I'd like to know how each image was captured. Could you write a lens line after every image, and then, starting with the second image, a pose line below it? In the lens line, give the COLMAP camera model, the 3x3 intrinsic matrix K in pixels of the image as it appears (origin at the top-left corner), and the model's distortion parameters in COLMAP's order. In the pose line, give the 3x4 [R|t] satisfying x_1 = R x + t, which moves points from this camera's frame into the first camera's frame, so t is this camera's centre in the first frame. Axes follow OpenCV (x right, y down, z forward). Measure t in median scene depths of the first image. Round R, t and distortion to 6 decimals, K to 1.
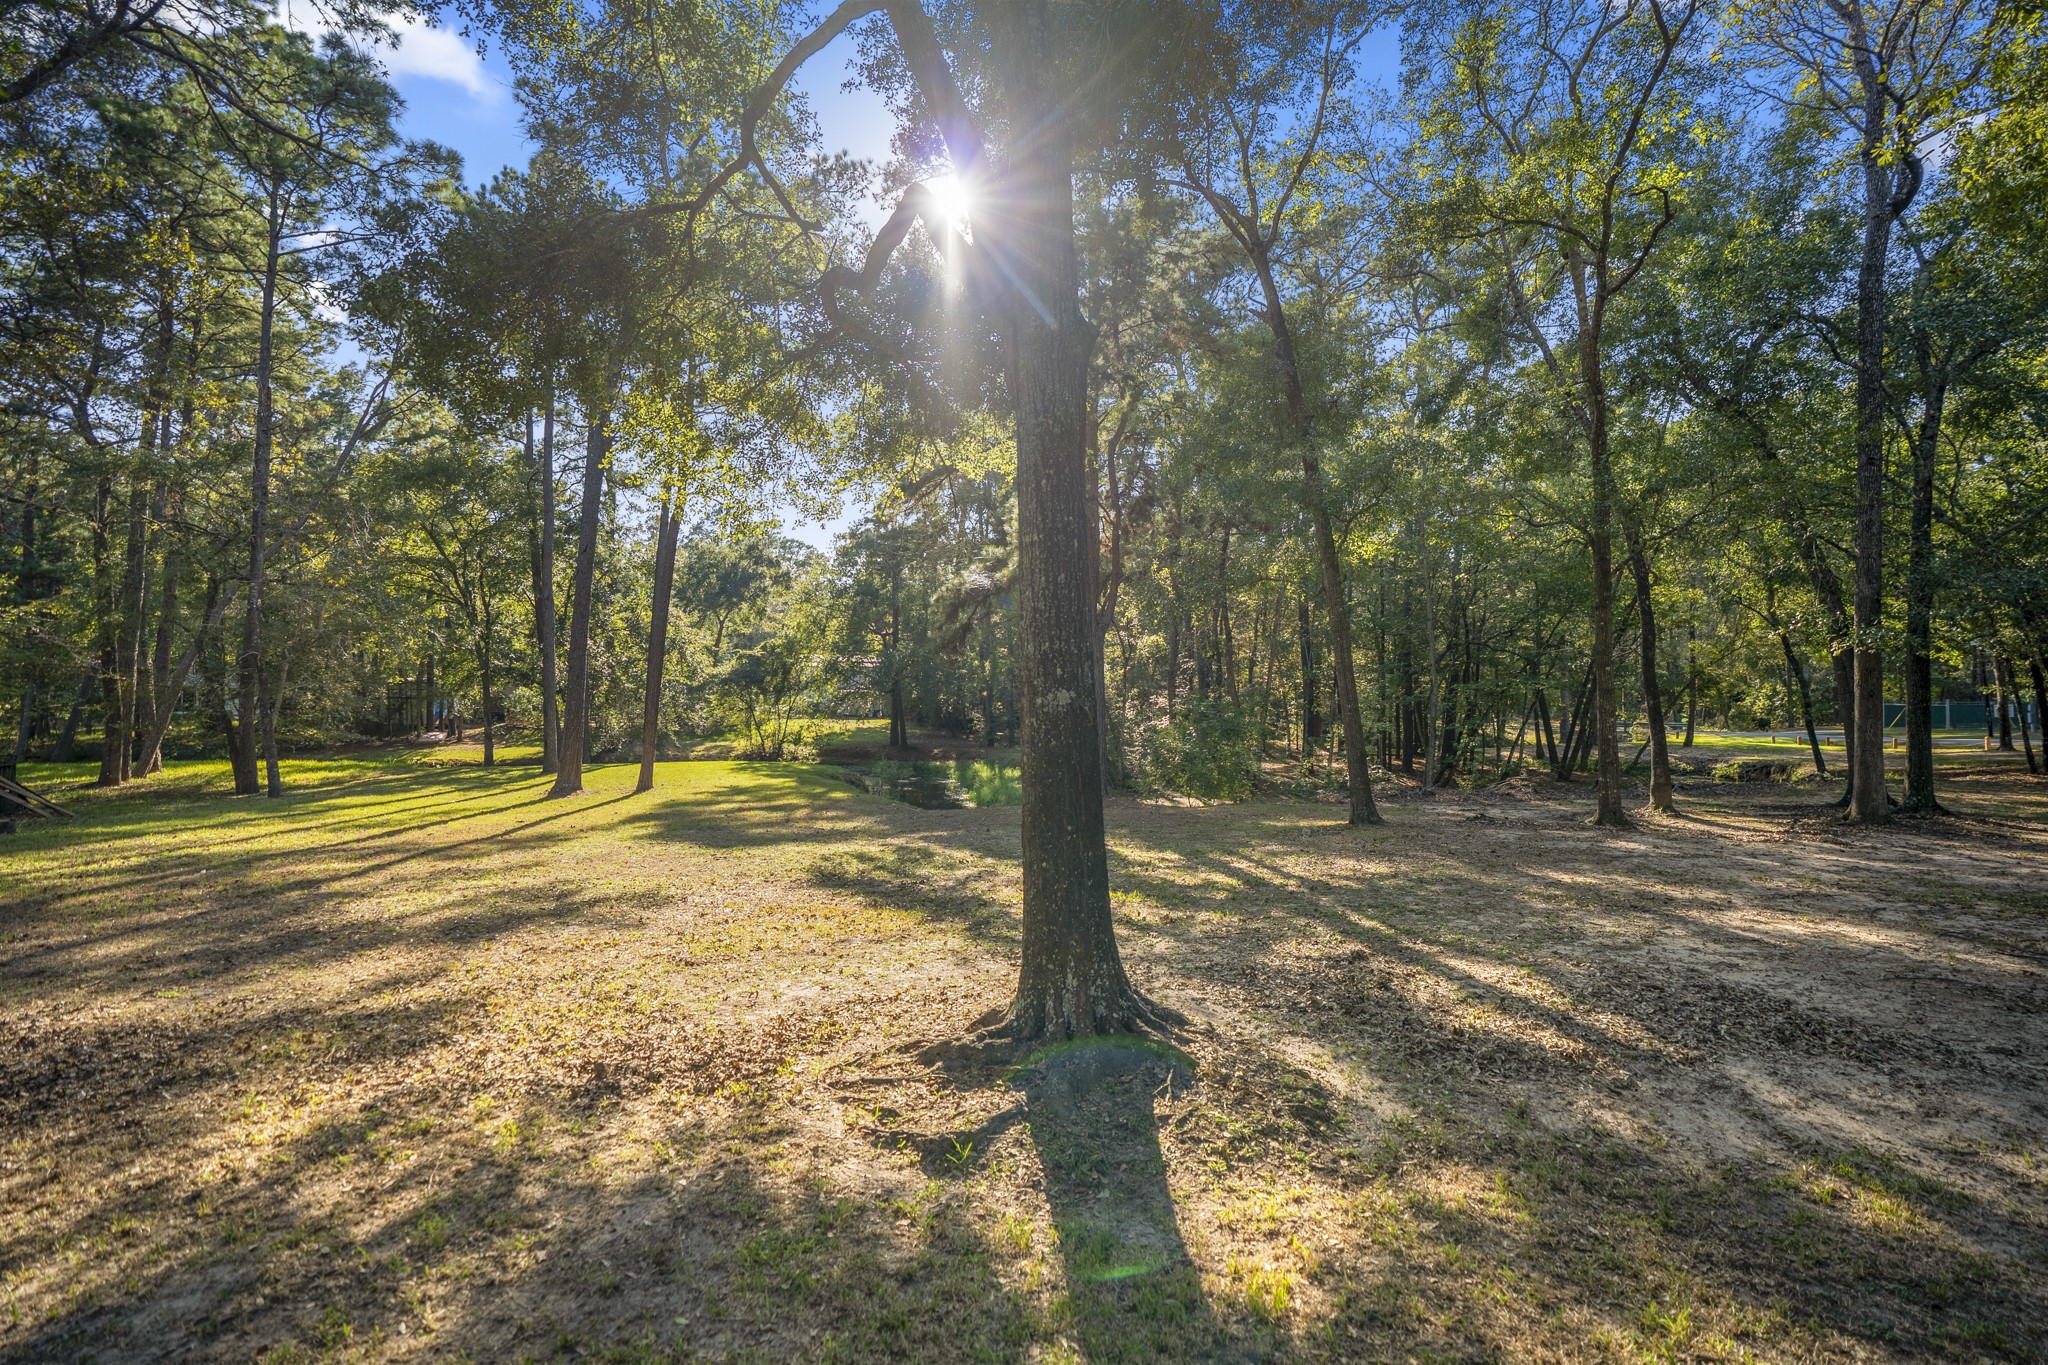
lens RADIAL K [[945.4, 0, 1014.5], [0, 945.4, 658.2], [0, 0, 1]] dist [-0.006525, -0.000297]
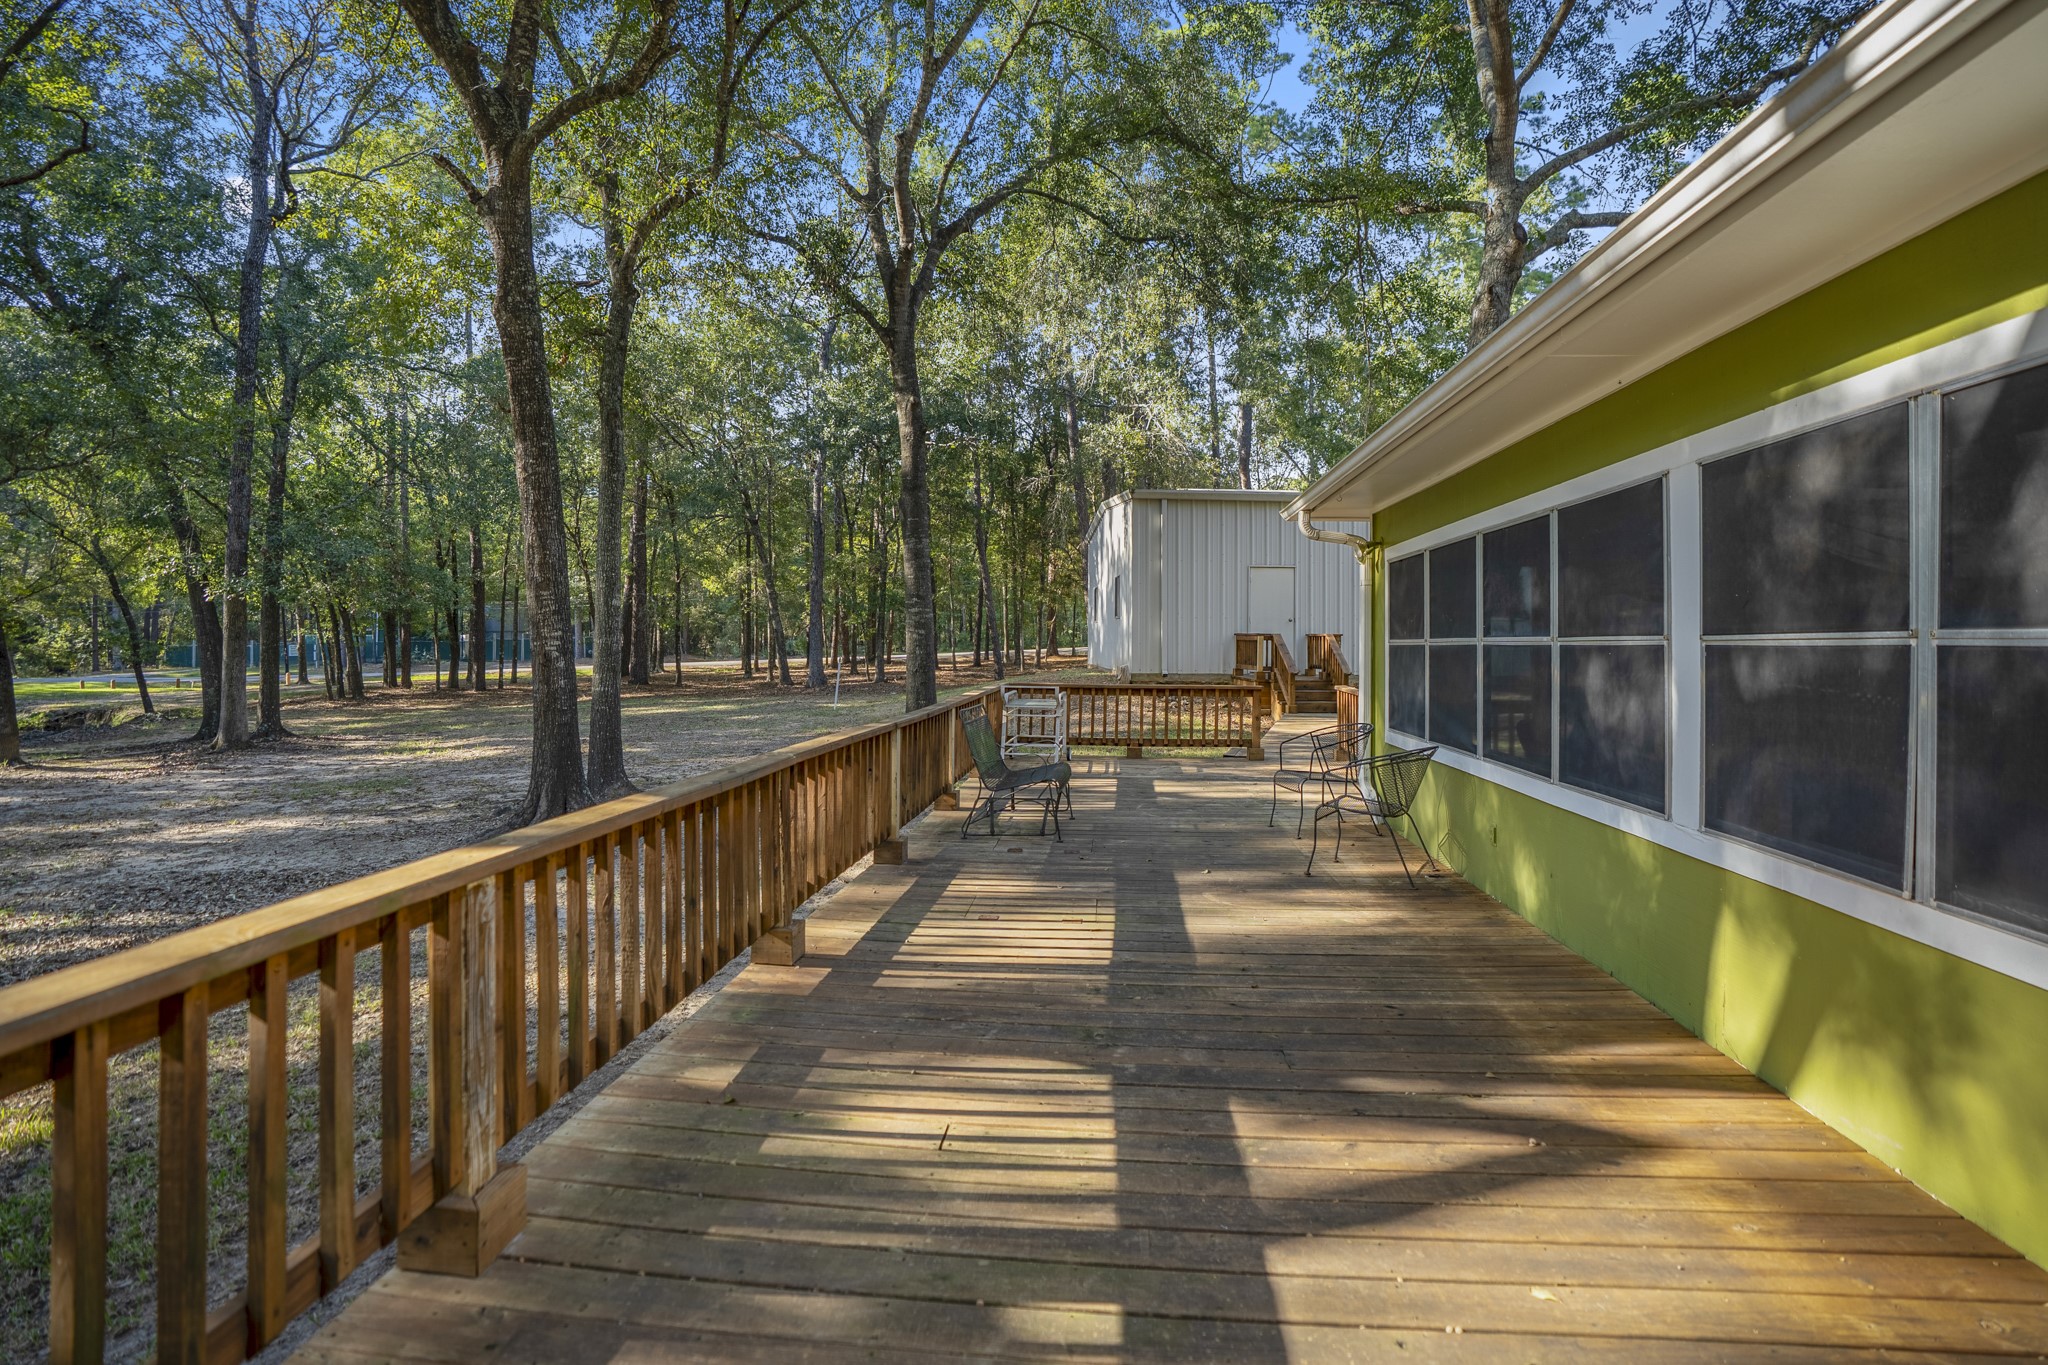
lens RADIAL K [[945.4, 0, 1014.5], [0, 945.4, 658.2], [0, 0, 1]] dist [-0.006525, -0.000297]
pose [[0.106631, -0.017746, 0.994140, -0.112320], [-0.043862, 0.998783, 0.022533, -0.001910], [-0.993331, -0.046008, 0.105723, -0.051742]]
